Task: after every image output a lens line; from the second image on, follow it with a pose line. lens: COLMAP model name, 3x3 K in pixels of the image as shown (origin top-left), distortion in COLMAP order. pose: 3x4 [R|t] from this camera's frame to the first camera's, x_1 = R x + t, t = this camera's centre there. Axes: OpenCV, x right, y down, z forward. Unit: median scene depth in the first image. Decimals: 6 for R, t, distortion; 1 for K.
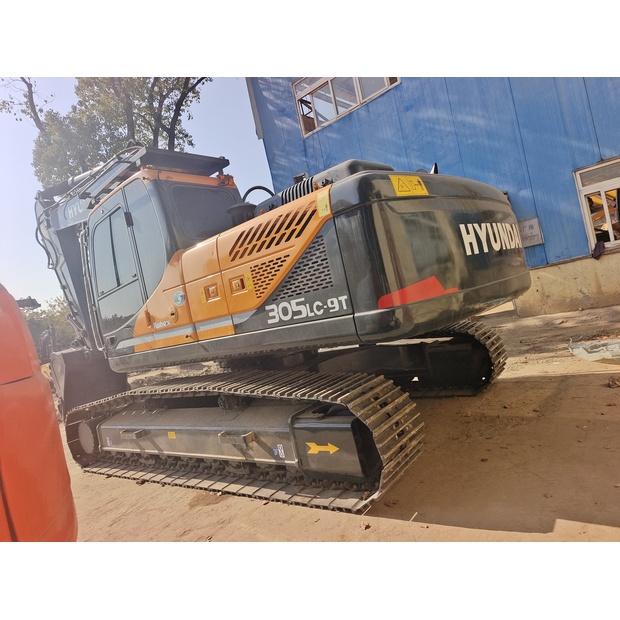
lens RADIAL K [[408.8, 0, 311.1], [0, 408.8, 306.5], [0, 0, 1]] dist [0.034447, -0.008617]
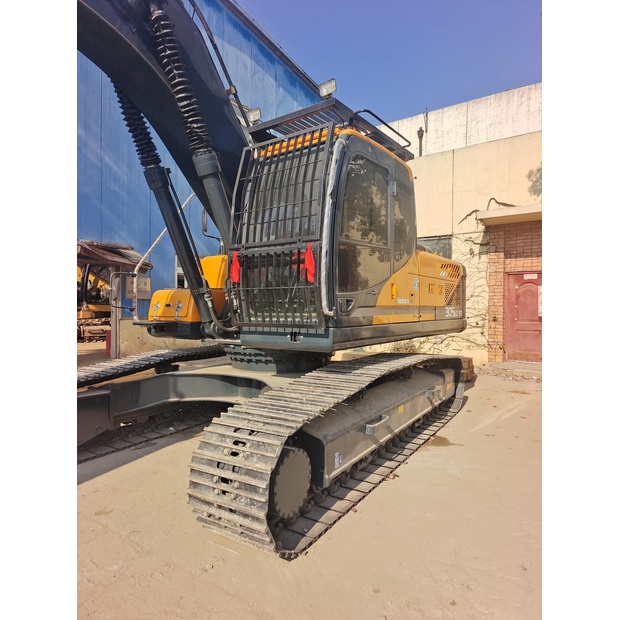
lens RADIAL K [[408.8, 0, 312.0], [0, 408.8, 311.7], [0, 0, 1]] dist [0.034447, -0.008617]
pose [[-0.078038, 0.198301, 0.977030, -1.245718], [0.016396, 0.980141, -0.197623, 0.248962], [-0.996816, 0.000597, -0.079740, 1.186788]]
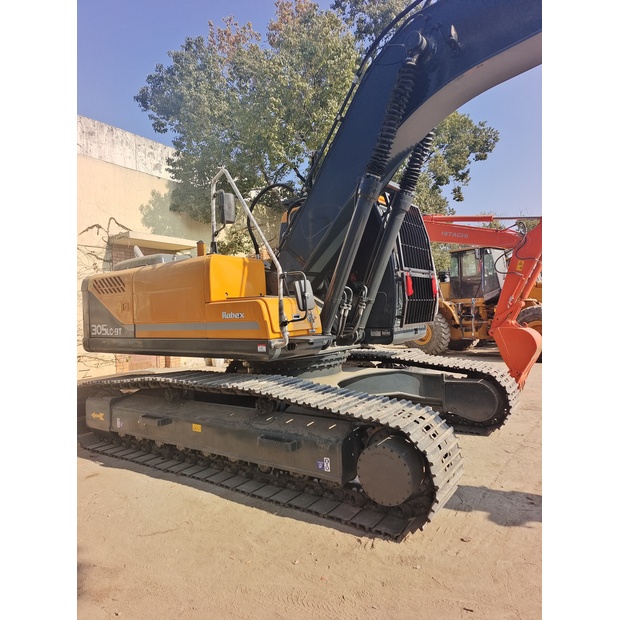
lens RADIAL K [[408.8, 0, 308.9], [0, 408.8, 309.2], [0, 0, 1]] dist [0.034447, -0.008617]
pose [[-0.968188, 0.239255, -0.073275, -0.117439], [0.240113, 0.970740, -0.003001, 0.008245], [0.070413, -0.020500, -0.997307, 2.339097]]
